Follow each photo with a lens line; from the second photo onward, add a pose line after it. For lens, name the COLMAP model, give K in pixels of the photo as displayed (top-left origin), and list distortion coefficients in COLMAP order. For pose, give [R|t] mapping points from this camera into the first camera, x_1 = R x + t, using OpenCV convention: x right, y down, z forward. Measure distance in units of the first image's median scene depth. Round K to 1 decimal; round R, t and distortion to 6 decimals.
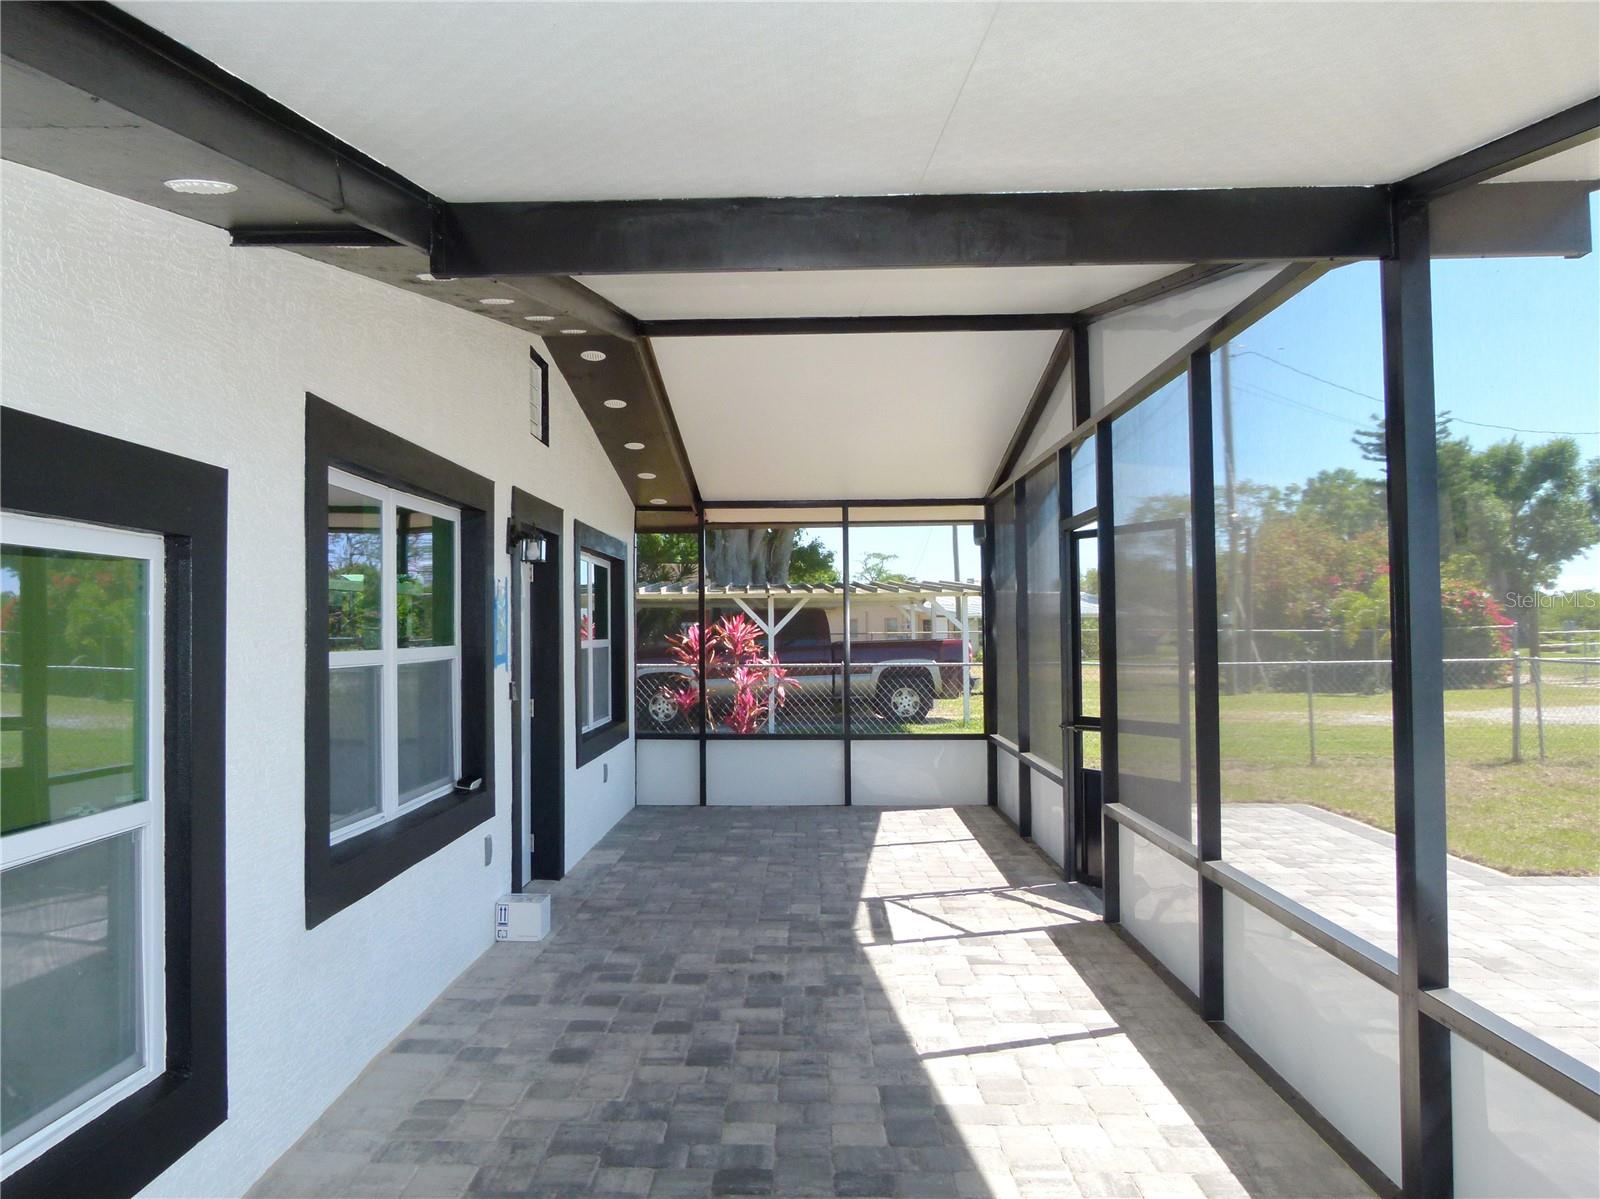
lens RADIAL K [[1205.8, 0, 800.0], [0, 1205.8, 599.5], [0, 0, 1]] dist [-0.033528, 0.024681]
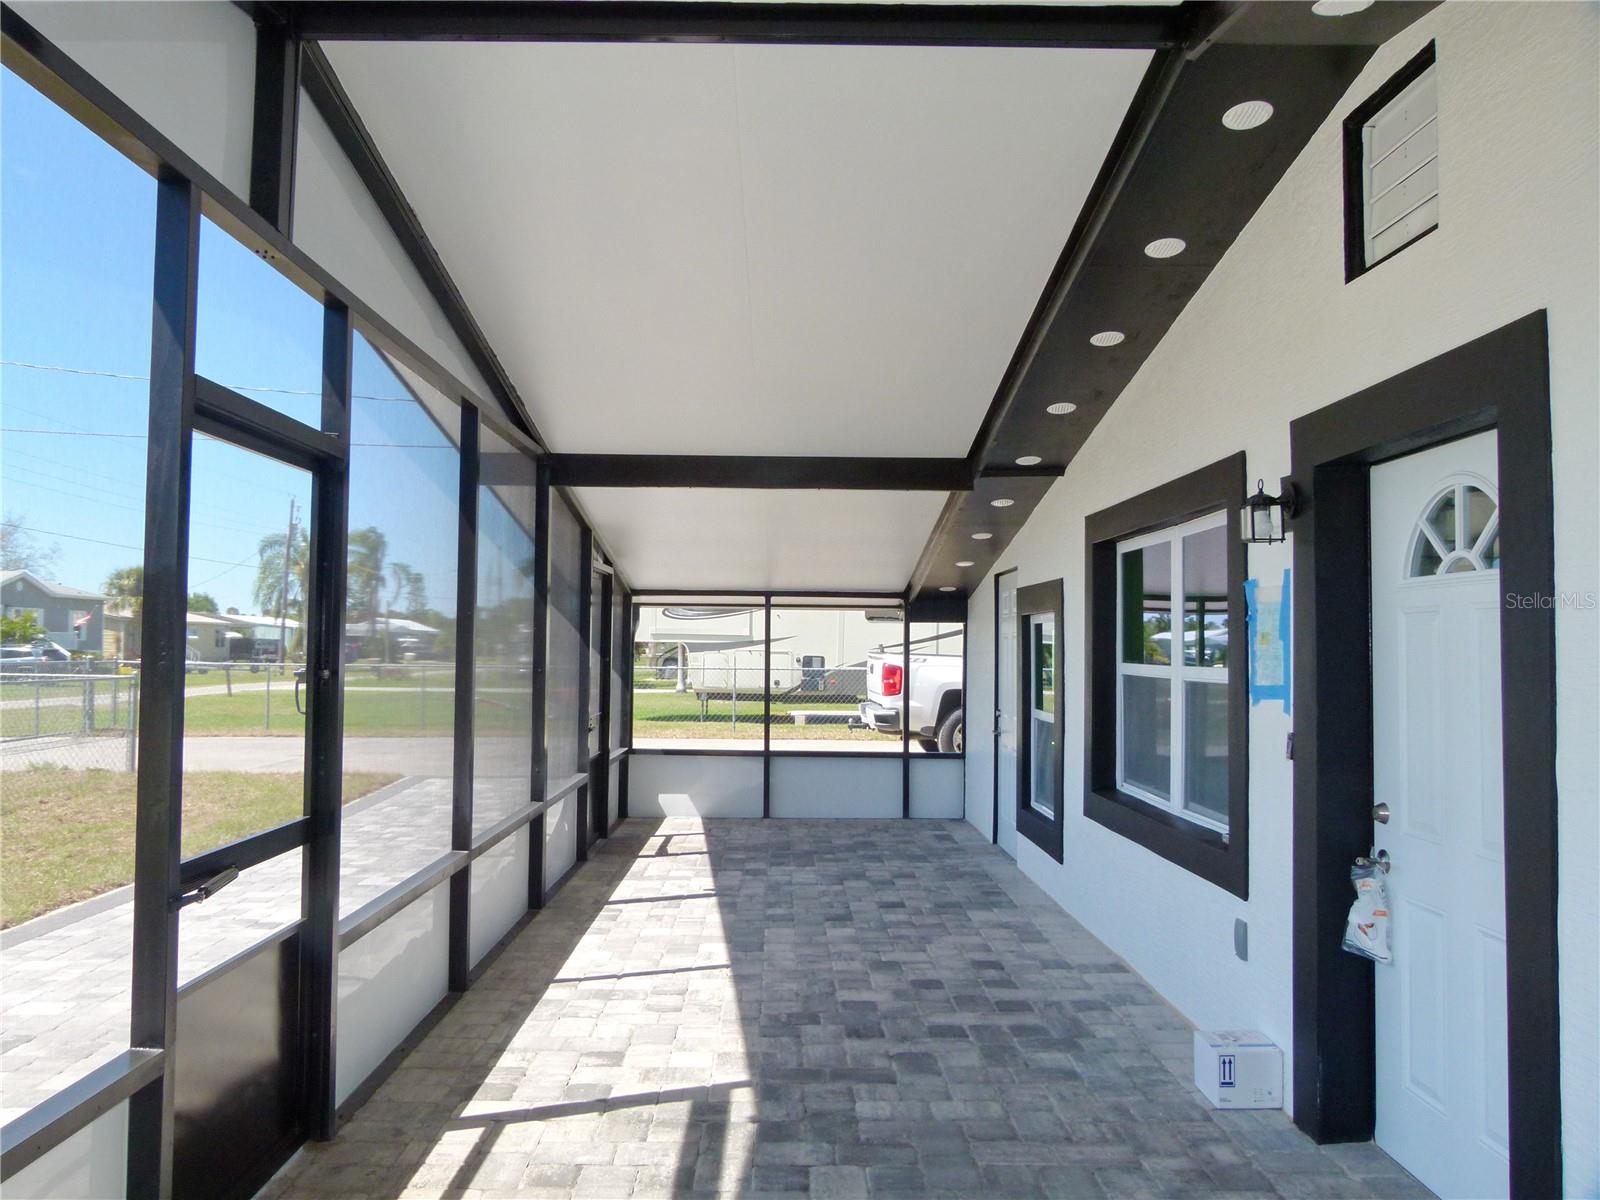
lens RADIAL K [[1205.8, 0, 800.0], [0, 1205.8, 600.0], [0, 0, 1]] dist [-0.033528, 0.024681]
pose [[-0.999698, -0.005508, -0.023961, 0.047785], [-0.003892, 0.997747, -0.066980, 0.053158], [0.024276, -0.066867, -0.997467, 2.074996]]
